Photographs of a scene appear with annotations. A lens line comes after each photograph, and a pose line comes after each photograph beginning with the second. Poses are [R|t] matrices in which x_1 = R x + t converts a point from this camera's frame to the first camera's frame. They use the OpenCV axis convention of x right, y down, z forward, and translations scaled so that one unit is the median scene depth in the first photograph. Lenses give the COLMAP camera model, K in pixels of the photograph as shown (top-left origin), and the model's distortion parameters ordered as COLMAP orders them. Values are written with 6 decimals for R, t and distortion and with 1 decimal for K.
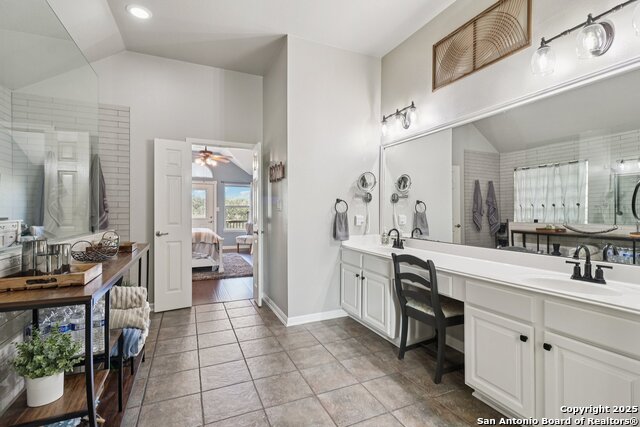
lens RADIAL K [[285.1, 0, 305.0], [0, 285.1, 211.5], [0, 0, 1]] dist [-0.084544, -0.000190]
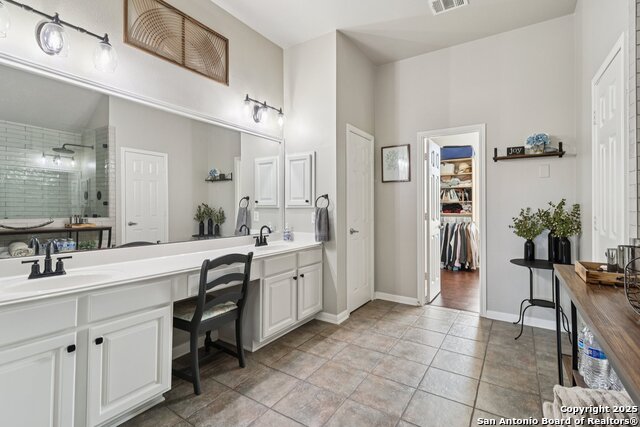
lens RADIAL K [[285.1, 0, 305.0], [0, 285.1, 211.5], [0, 0, 1]] dist [-0.084544, -0.000190]
pose [[-0.570655, -0.015295, 0.821048, -0.453207], [-0.006542, 0.999879, 0.014079, -0.000246], [-0.821164, 0.002663, -0.570686, 1.168289]]
